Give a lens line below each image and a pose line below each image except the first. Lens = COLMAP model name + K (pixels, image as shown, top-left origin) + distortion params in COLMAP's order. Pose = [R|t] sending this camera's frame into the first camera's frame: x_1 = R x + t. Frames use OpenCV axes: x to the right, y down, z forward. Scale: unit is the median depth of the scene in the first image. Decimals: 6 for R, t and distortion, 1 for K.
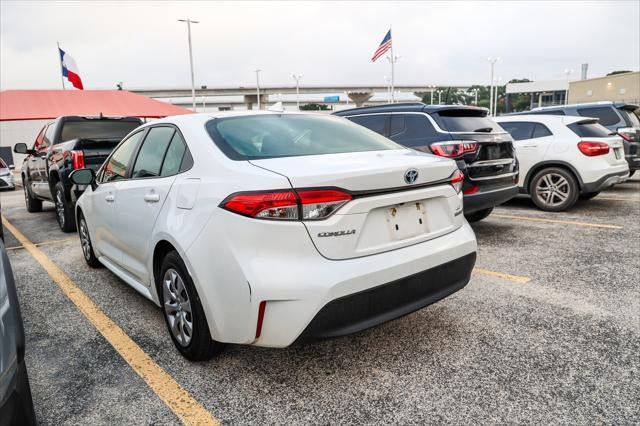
lens RADIAL K [[440.8, 0, 321.2], [0, 440.8, 214.1], [0, 0, 1]] dist [-0.079475, 0.044498]
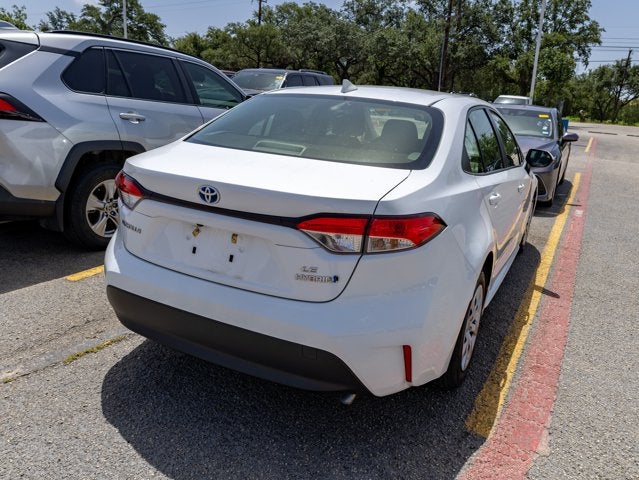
lens RADIAL K [[495.4, 0, 336.4], [0, 495.4, 243.1], [0, 0, 1]] dist [-0.009546, 0.016962]
pose [[0.420822, 0.333679, -0.843544, 0.758045], [-0.229165, 0.938834, 0.257048, -0.200602], [0.877720, 0.085140, 0.471550, 0.574908]]
